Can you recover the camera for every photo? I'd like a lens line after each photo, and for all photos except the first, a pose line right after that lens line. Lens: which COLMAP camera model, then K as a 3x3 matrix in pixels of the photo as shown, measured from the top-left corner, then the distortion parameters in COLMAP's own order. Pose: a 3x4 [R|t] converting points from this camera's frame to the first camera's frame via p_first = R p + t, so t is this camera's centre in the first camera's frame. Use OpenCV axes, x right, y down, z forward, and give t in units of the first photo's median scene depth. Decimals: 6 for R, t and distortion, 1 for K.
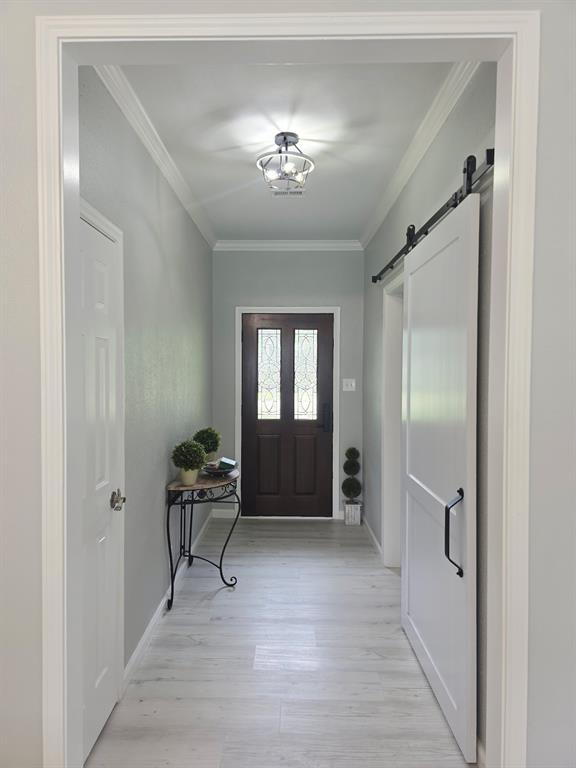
lens RADIAL K [[518.1, 0, 288.0], [0, 518.1, 384.0], [0, 0, 1]] dist [-0.009433, -0.004360]
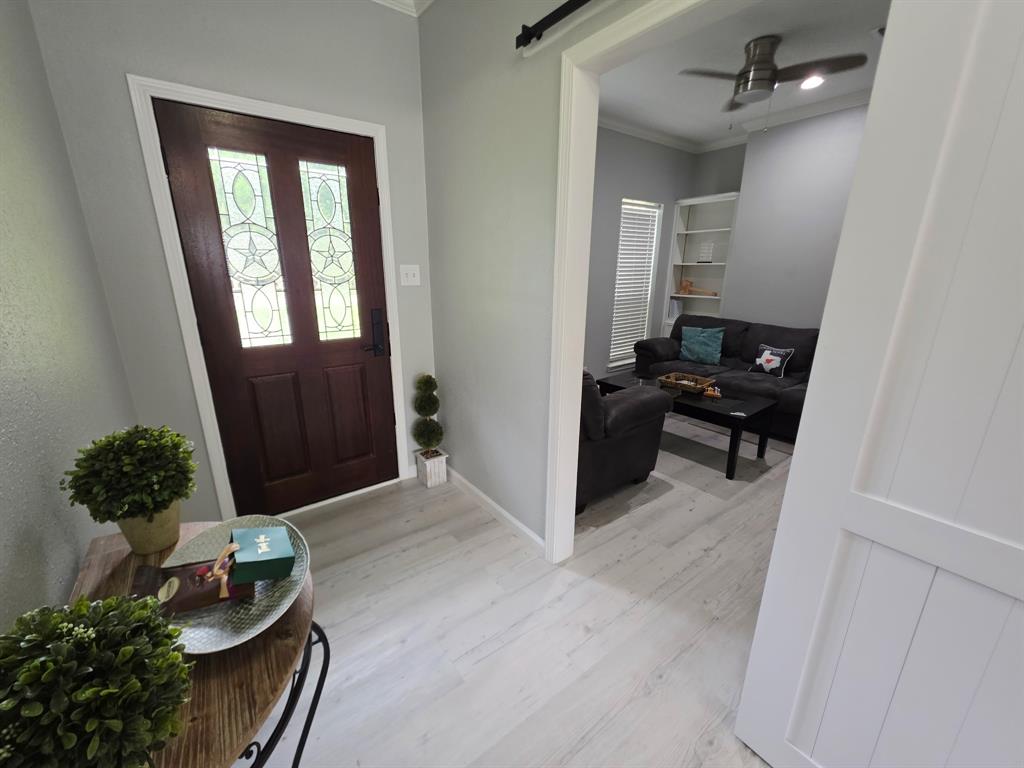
lens RADIAL K [[407.6, 0, 508.5], [0, 407.6, 385.9], [0, 0, 1]] dist [0.001023, -0.000420]
pose [[0.803261, -0.170689, 0.570646, -0.084359], [0.017763, 0.964498, 0.263493, 0.003177], [-0.595362, -0.201517, 0.777776, 0.534148]]
